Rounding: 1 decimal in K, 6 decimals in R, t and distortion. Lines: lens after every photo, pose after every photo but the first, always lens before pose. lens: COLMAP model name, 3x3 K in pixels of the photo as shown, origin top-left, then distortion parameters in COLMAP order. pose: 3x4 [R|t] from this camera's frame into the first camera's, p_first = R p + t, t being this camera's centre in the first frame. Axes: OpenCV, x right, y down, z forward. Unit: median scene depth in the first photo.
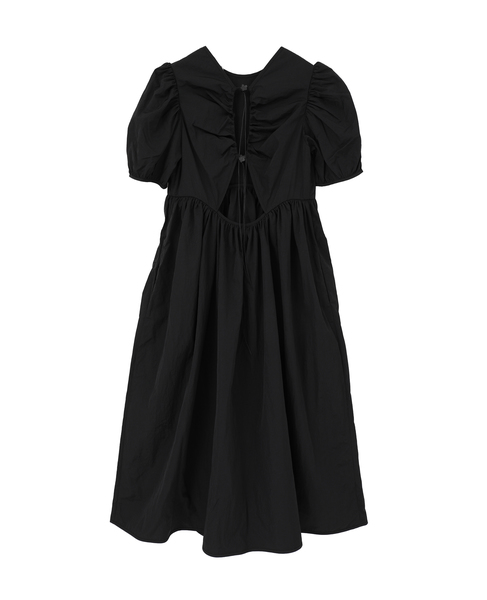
lens RADIAL K [[798.7, 0, 244.6], [0, 798.7, 300.1], [0, 0, 1]] dist [0.013697, 0.000000]
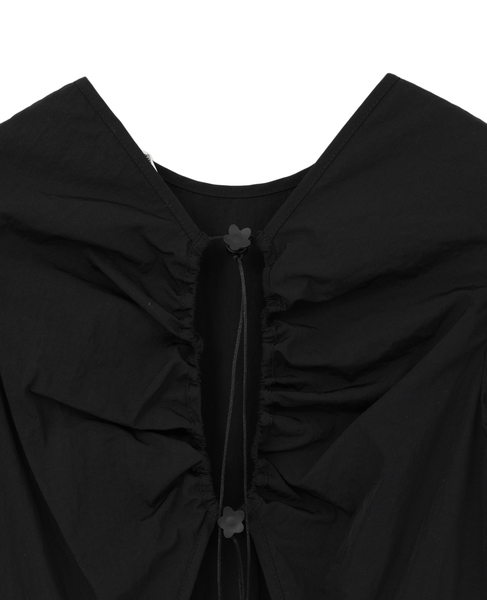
lens RADIAL K [[828.5, 0, 242.9], [0, 828.5, 300.1], [0, 0, 1]] dist [0.011088, 0.000000]
pose [[0.998193, -0.007760, -0.059588, 0.015599], [0.000233, 0.992120, -0.125293, -0.213539], [0.060091, 0.125053, 0.990329, 0.745899]]
